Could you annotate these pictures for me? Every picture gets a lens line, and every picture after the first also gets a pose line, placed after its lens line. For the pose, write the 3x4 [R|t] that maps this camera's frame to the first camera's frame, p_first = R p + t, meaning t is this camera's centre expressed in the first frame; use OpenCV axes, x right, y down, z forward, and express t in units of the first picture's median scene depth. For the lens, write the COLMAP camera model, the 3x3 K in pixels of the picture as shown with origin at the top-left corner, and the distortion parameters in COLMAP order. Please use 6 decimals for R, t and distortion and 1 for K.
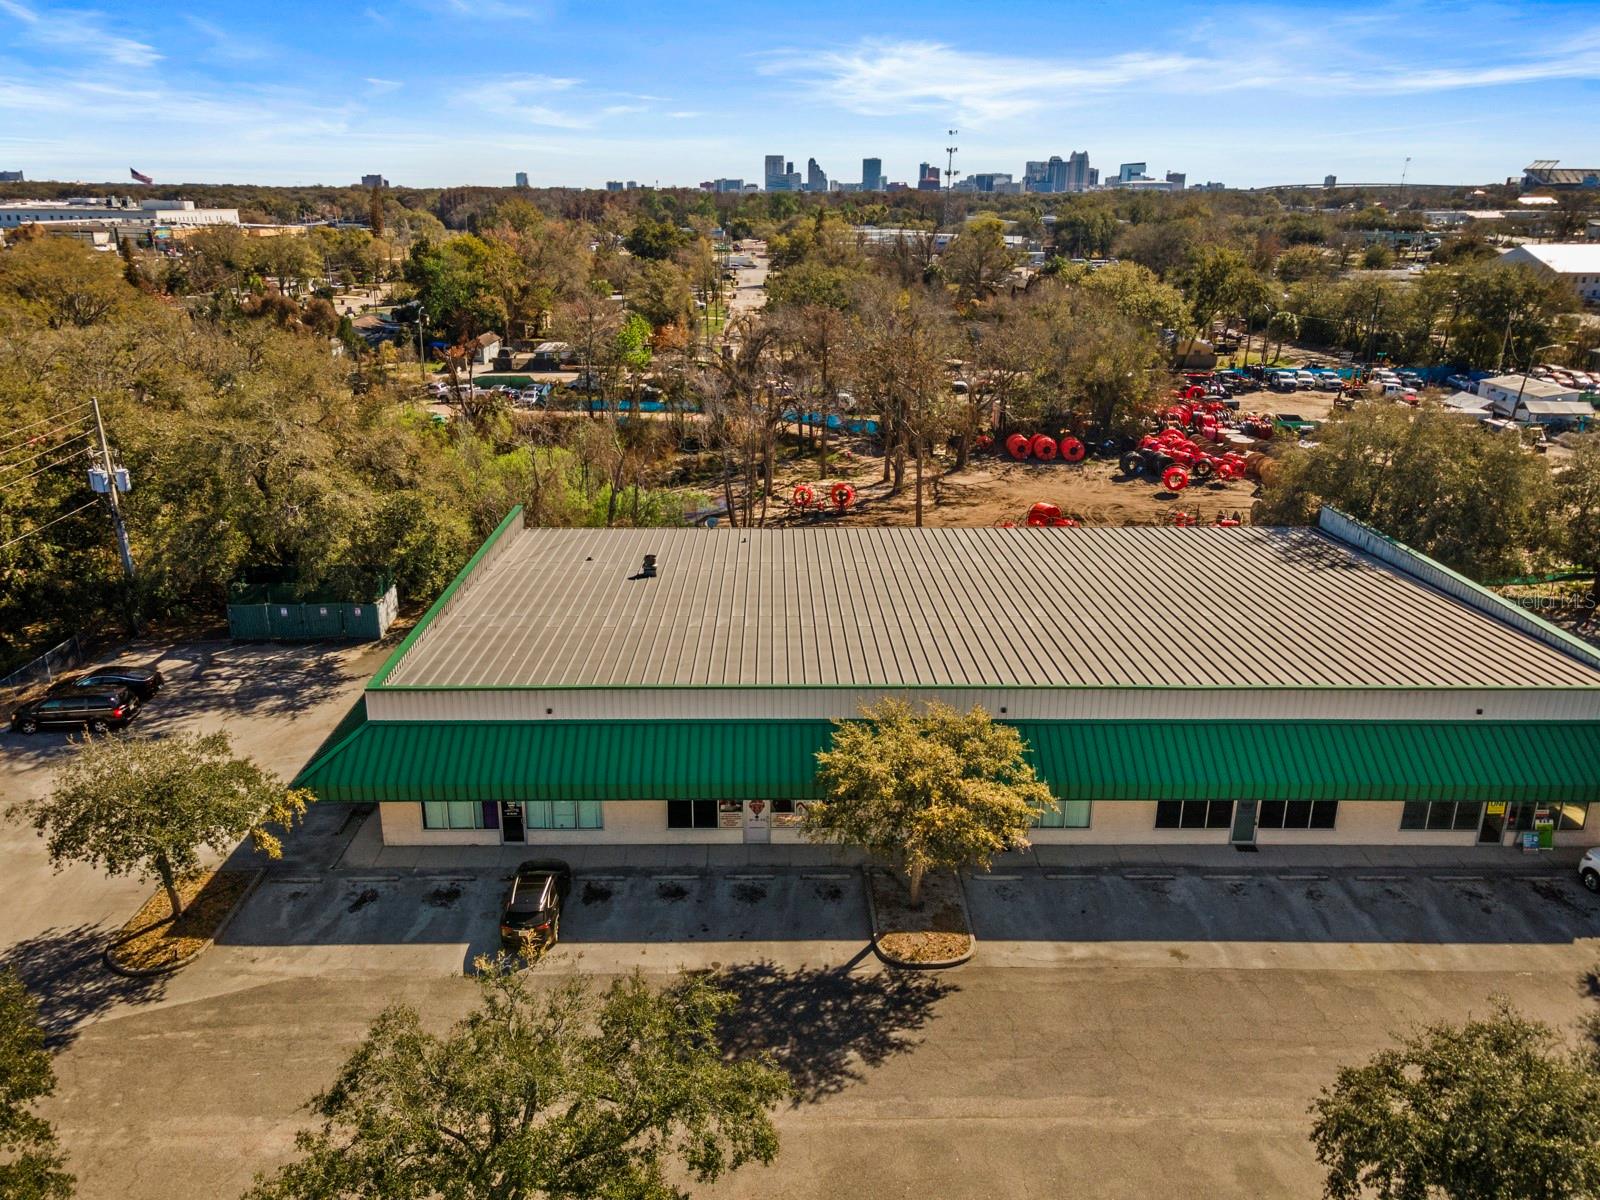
lens RADIAL K [[1162.9, 0, 783.8], [0, 1162.9, 590.3], [0, 0, 1]] dist [0.036258, 0.017080]
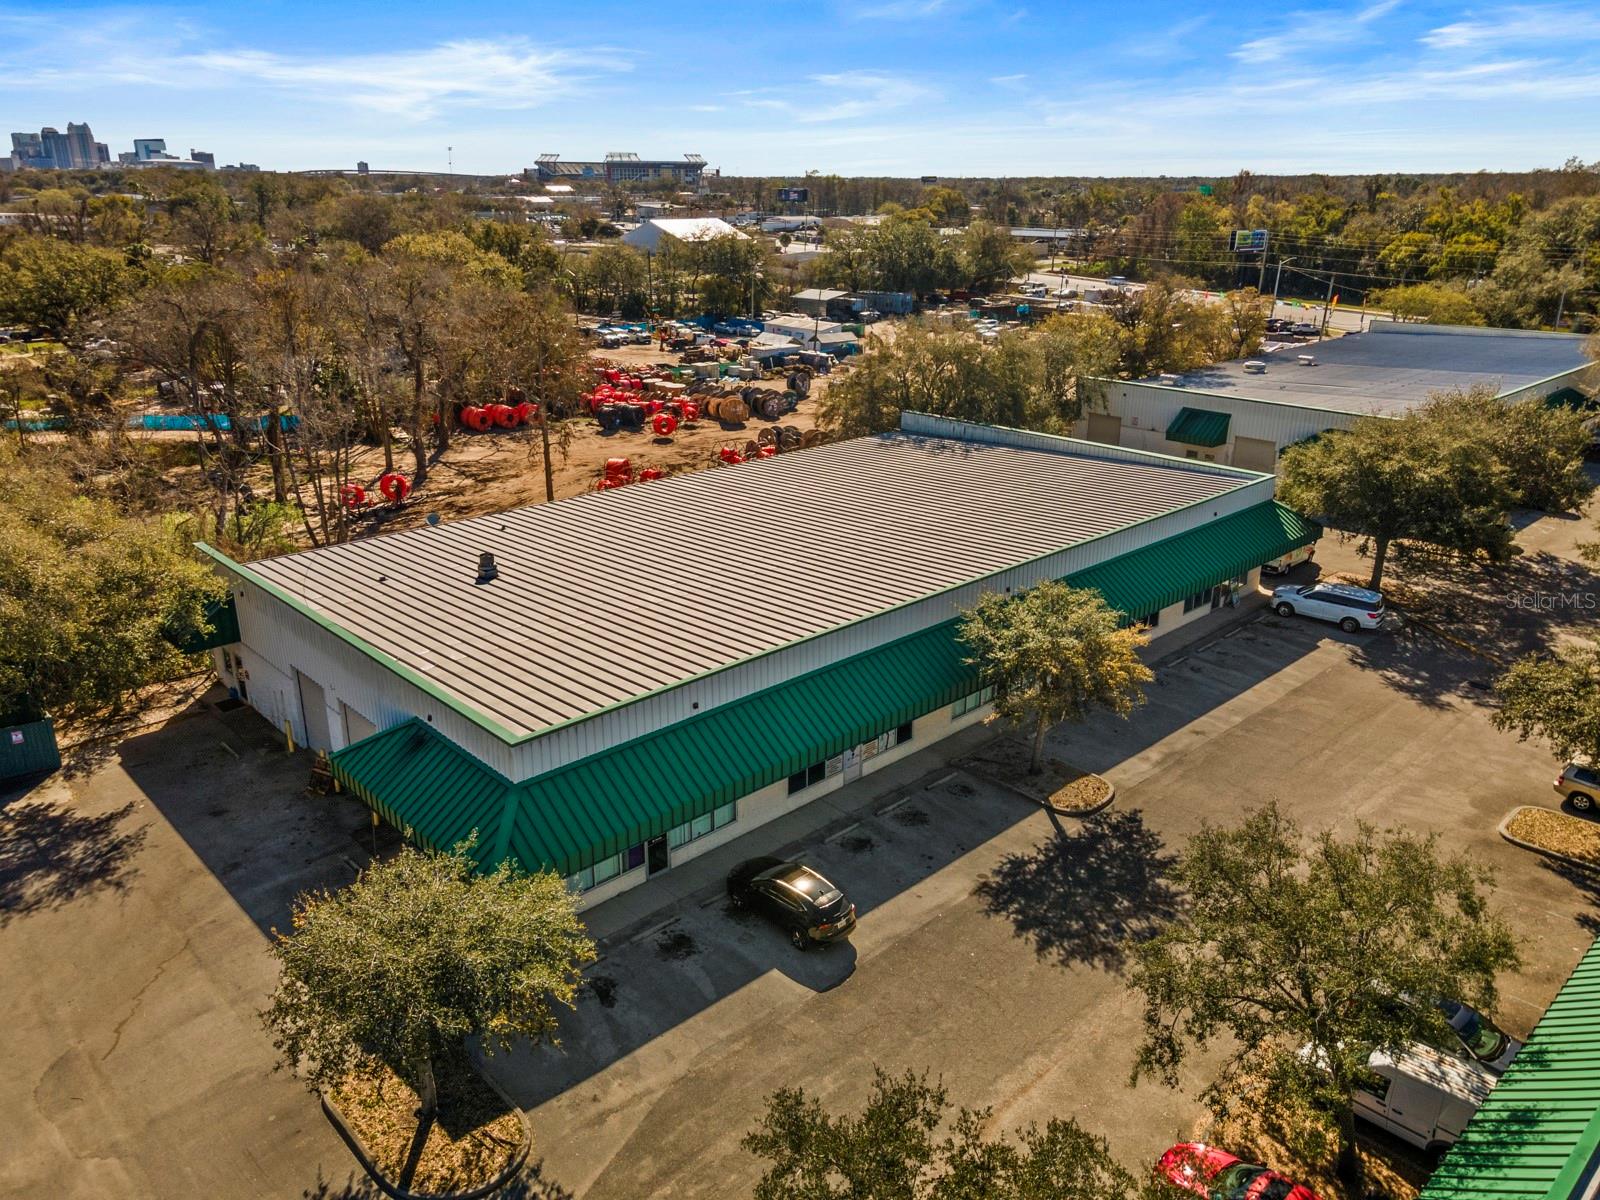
lens RADIAL K [[1162.9, 0, 783.8], [0, 1162.9, 590.3], [0, 0, 1]] dist [0.036258, 0.017080]
pose [[0.734099, -0.223729, 0.641128, -0.665555], [0.216016, 0.972058, 0.091870, -0.045316], [-0.643767, 0.071053, 0.761915, 0.269208]]
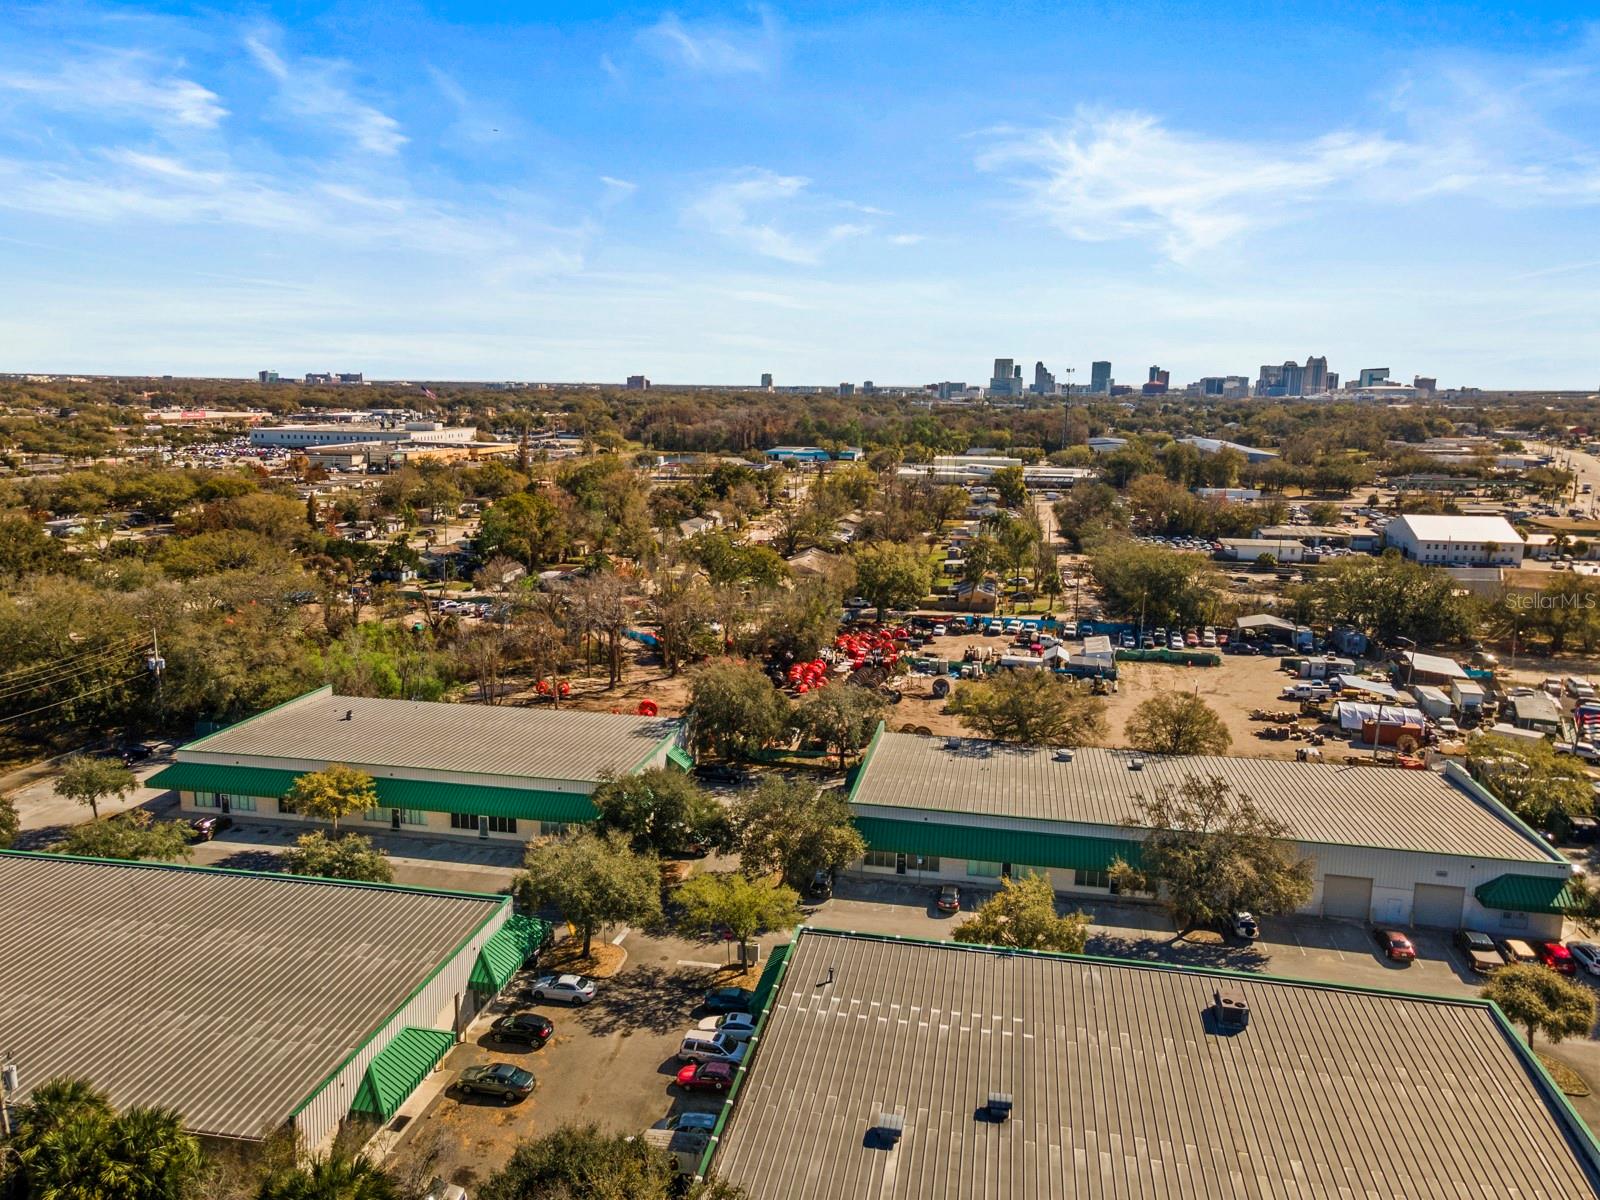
lens RADIAL K [[1162.9, 0, 783.8], [0, 1162.9, 590.3], [0, 0, 1]] dist [0.036258, 0.017080]
pose [[0.978448, 0.045387, -0.201444, 1.512986], [-0.075811, 0.986378, -0.145984, 0.009785], [0.192075, 0.158110, 0.968560, -1.409029]]
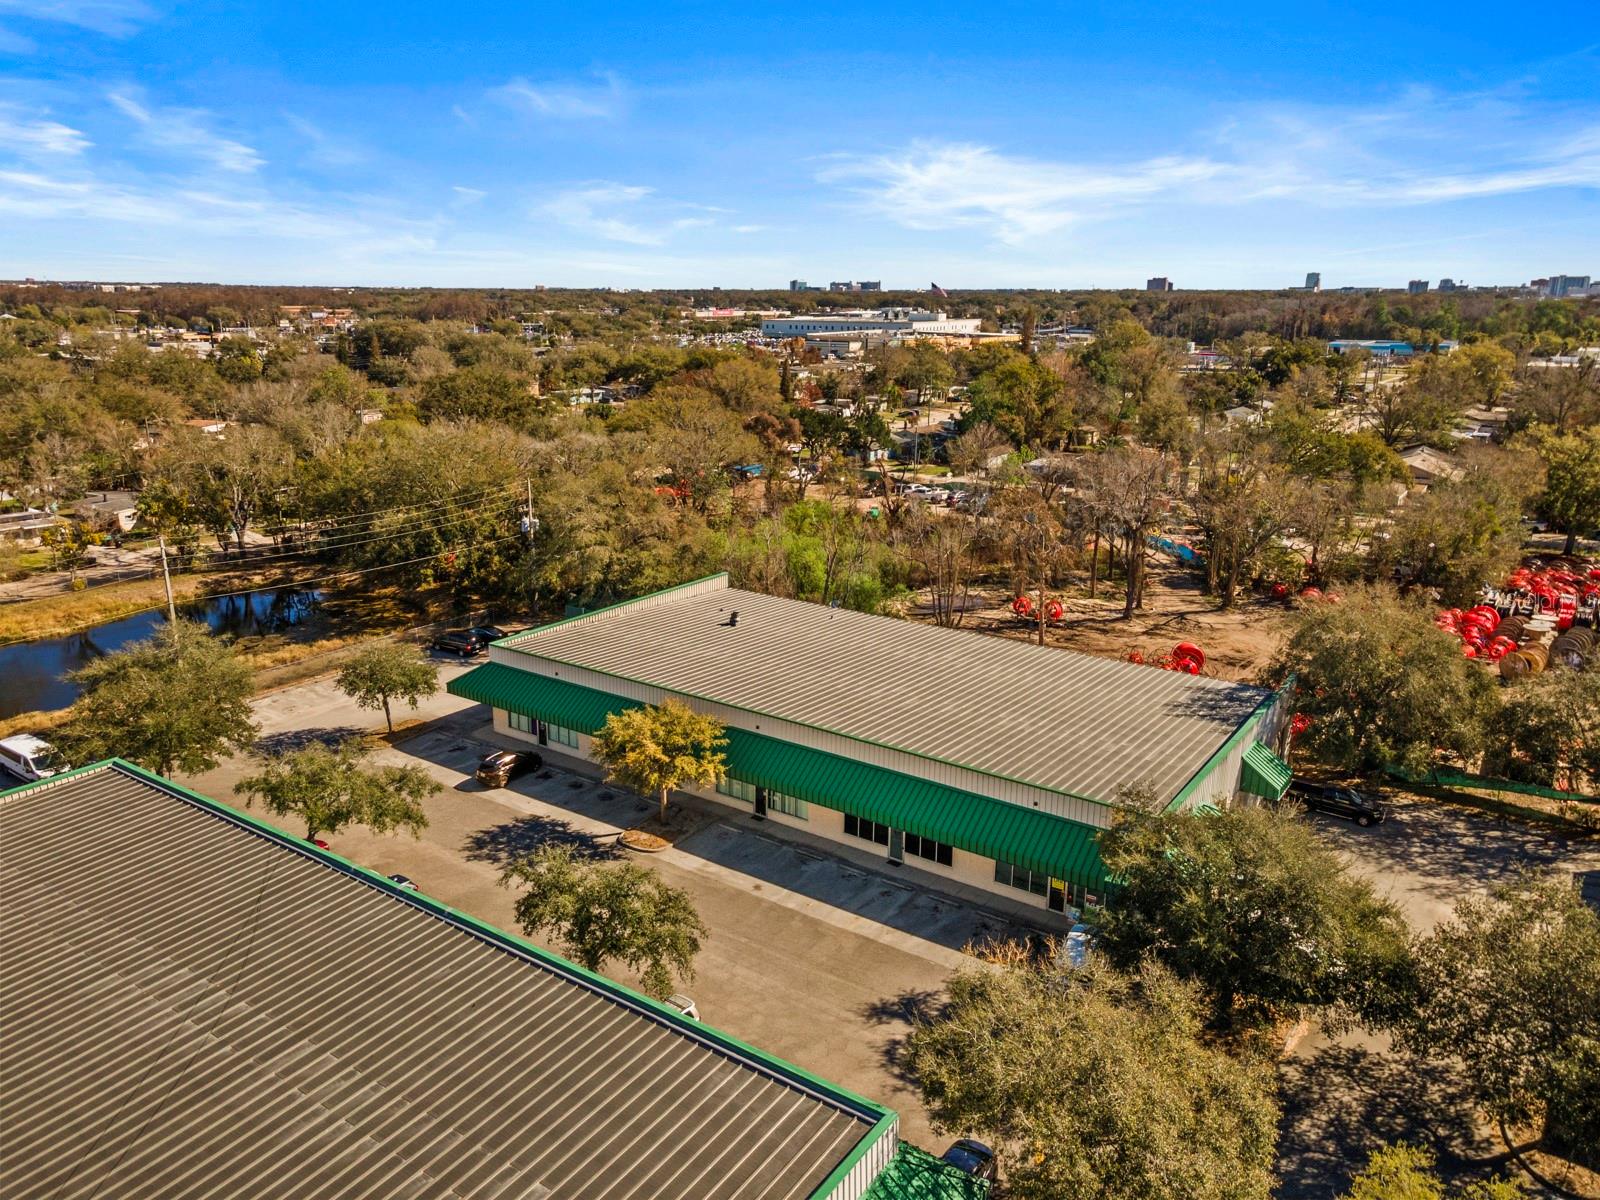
lens RADIAL K [[1162.9, 0, 783.8], [0, 1162.9, 590.3], [0, 0, 1]] dist [0.036258, 0.017080]
pose [[0.807871, 0.149213, -0.570157, 1.048968], [-0.193081, 0.981038, -0.016839, -0.058608], [0.556833, 0.123691, 0.821363, -0.293661]]
